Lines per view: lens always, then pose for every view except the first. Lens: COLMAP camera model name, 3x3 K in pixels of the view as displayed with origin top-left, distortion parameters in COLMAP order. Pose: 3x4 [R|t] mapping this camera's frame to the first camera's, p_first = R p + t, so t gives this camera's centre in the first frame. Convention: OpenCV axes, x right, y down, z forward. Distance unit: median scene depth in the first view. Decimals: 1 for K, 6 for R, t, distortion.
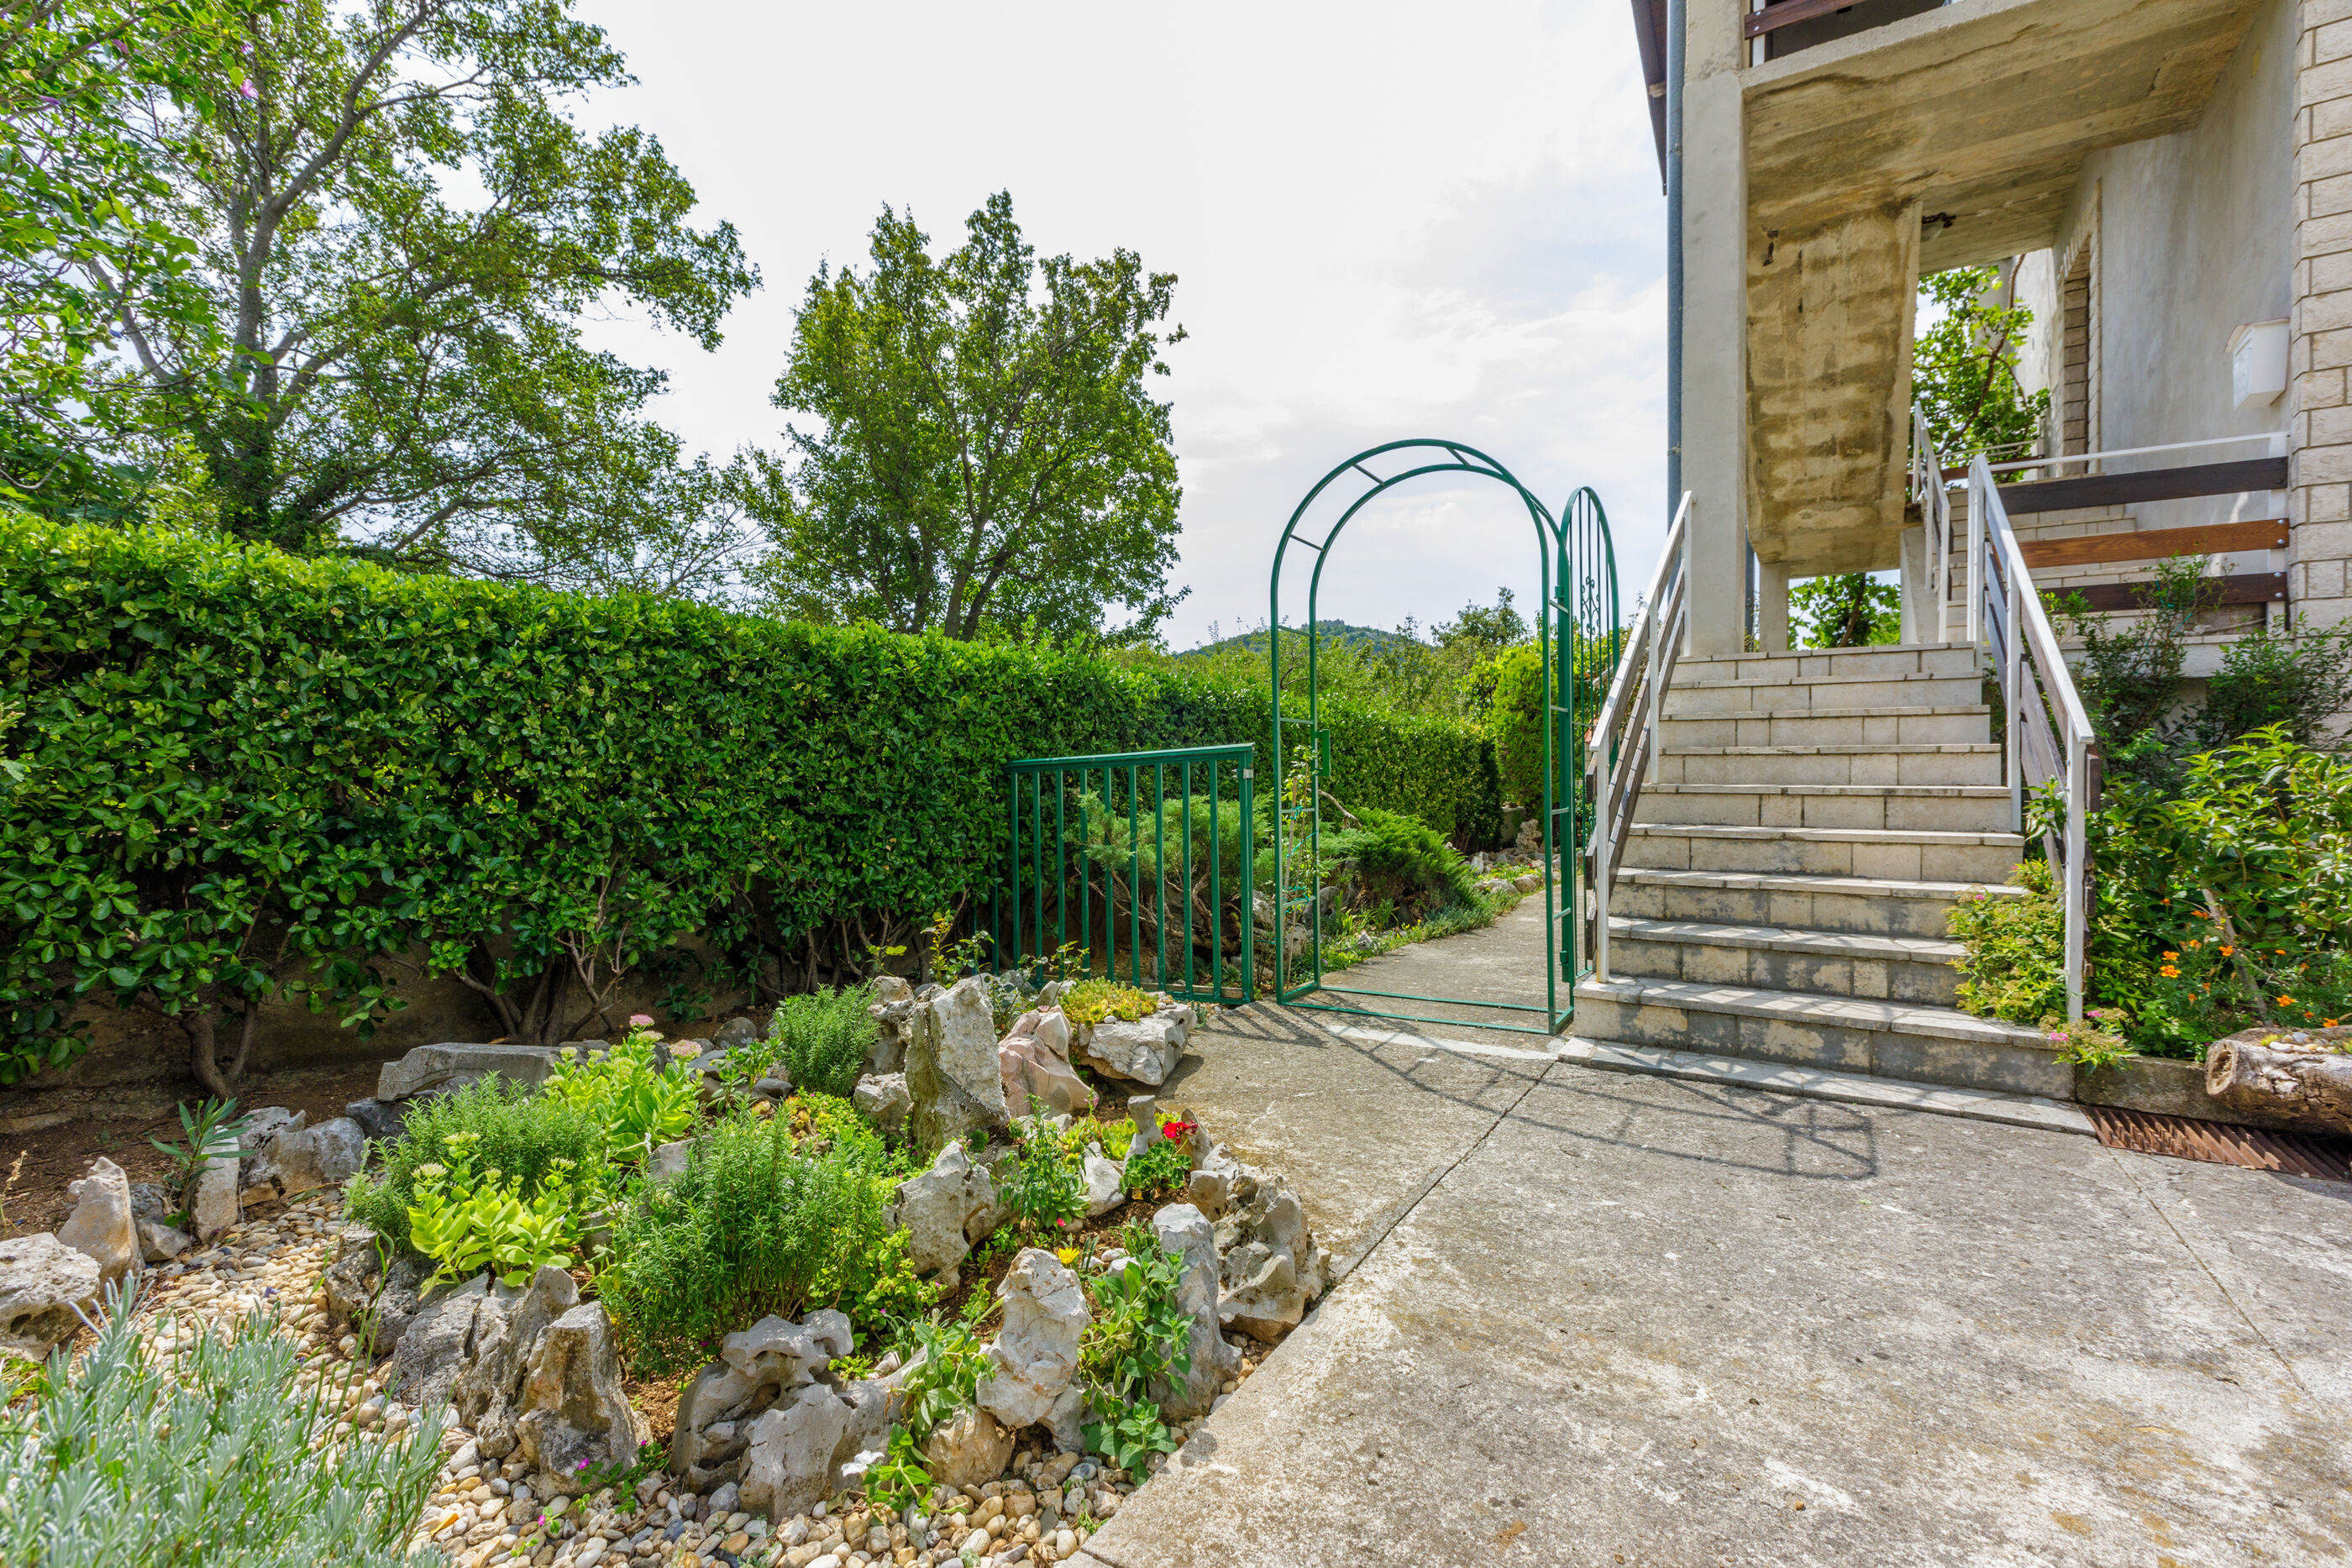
lens RADIAL K [[1037.4, 0, 1176.0], [0, 1037.4, 784.0], [0, 0, 1]] dist [0.002061, 0.000513]
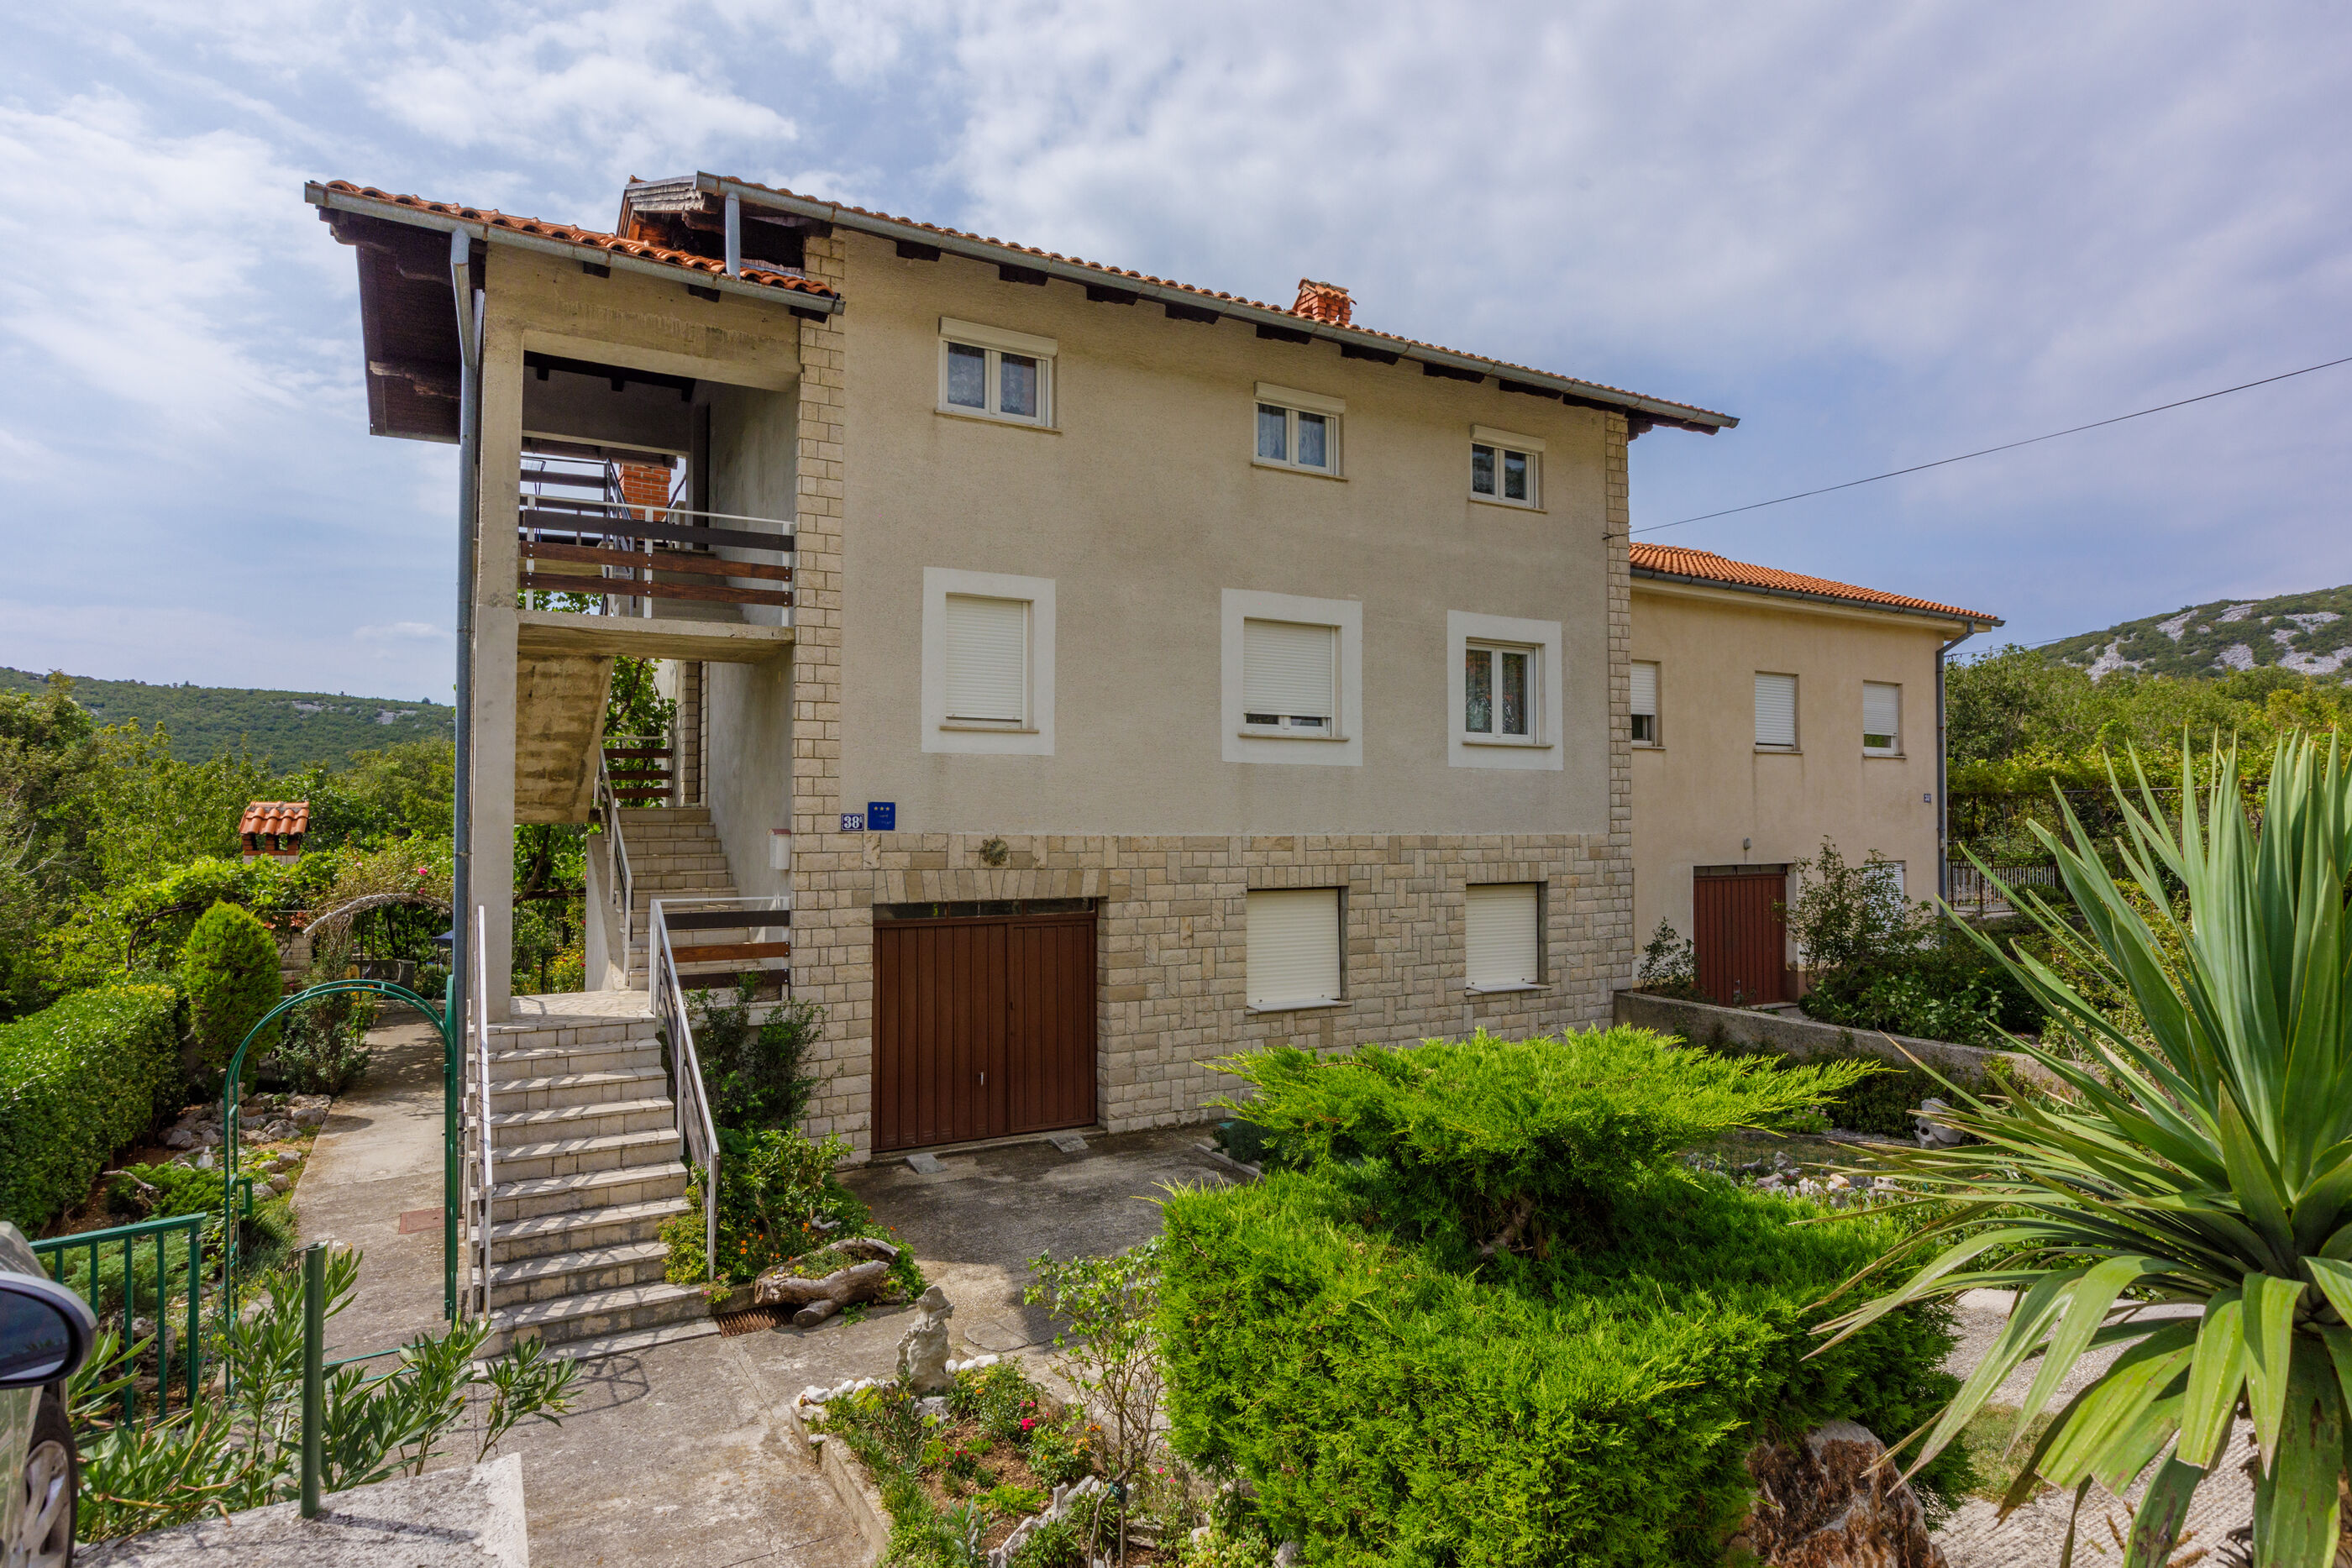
lens RADIAL K [[1281.7, 0, 1176.0], [0, 1281.7, 784.0], [0, 0, 1]] dist [0.003353, 0.000425]
pose [[0.462129, 0.020489, 0.886576, -0.963285], [0.003089, 0.999690, -0.024713, -0.641686], [-0.886807, 0.014160, 0.461922, -0.992537]]
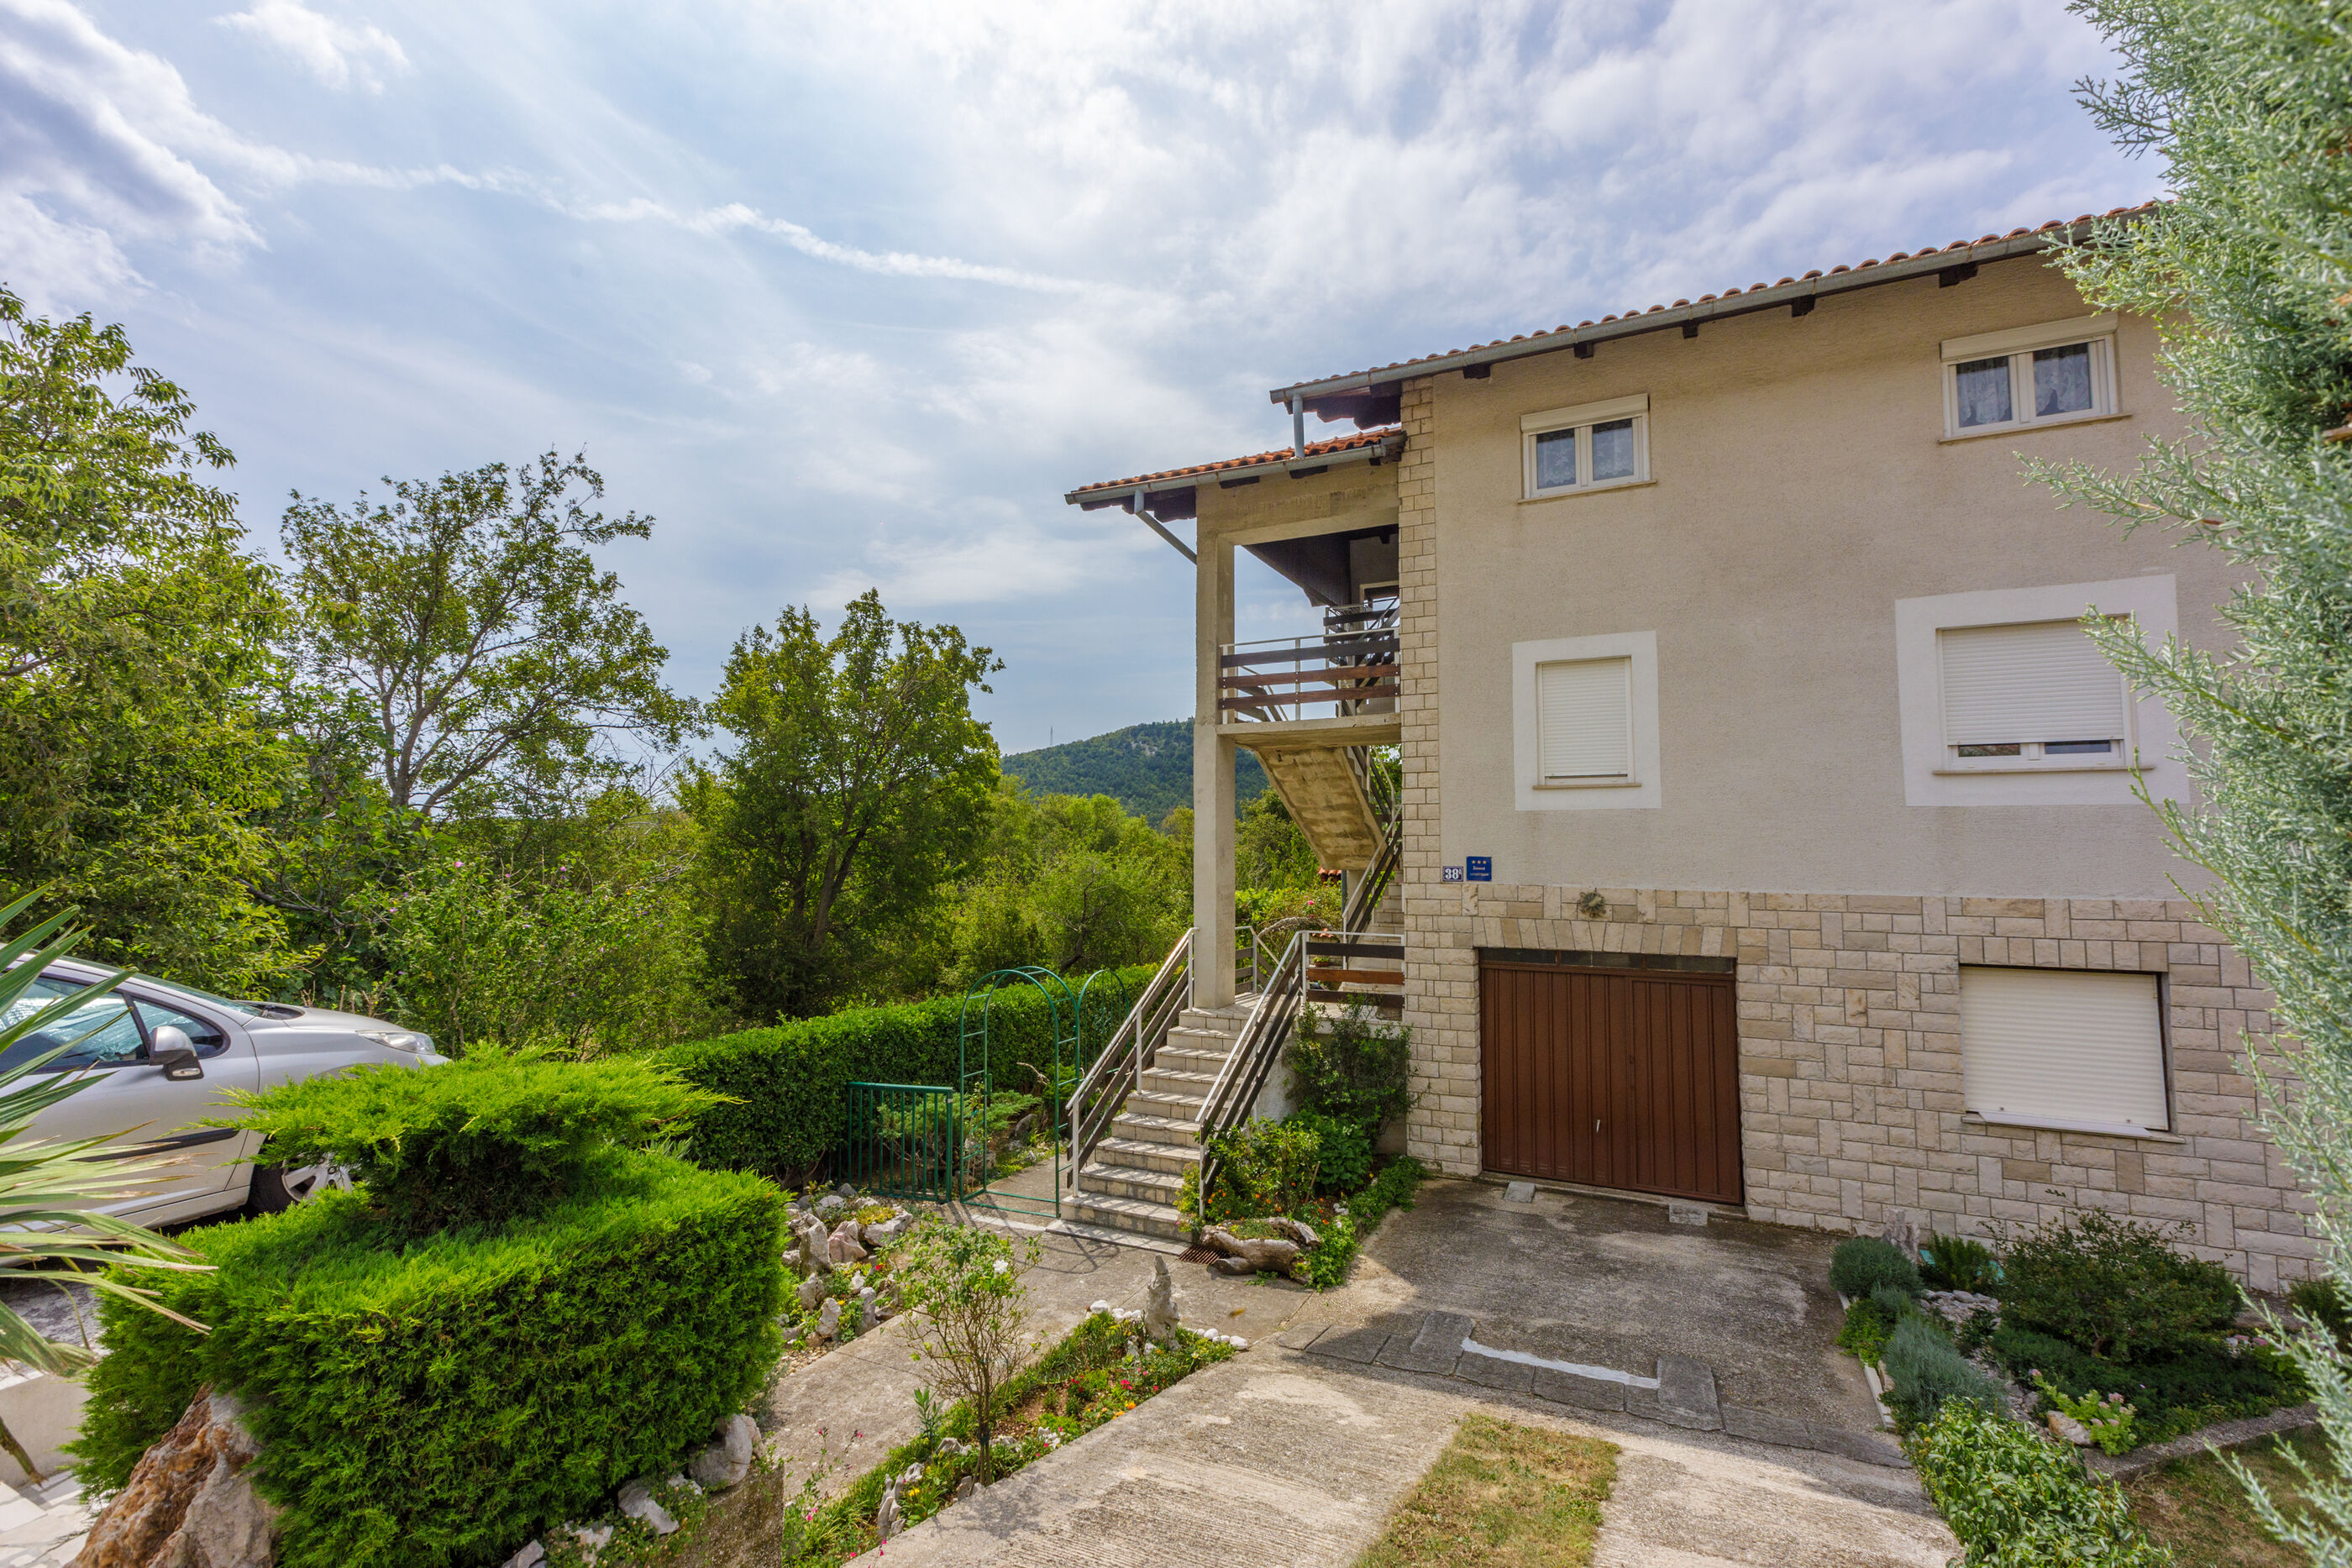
lens RADIAL K [[1058.3, 0, 1176.0], [0, 1058.3, 784.0], [0, 0, 1]] dist [0.001183, 0.000314]
pose [[0.995083, 0.008843, 0.098645, 0.404377], [-0.001718, 0.997397, -0.072079, -0.664746], [-0.099026, 0.071555, 0.992509, -1.771129]]
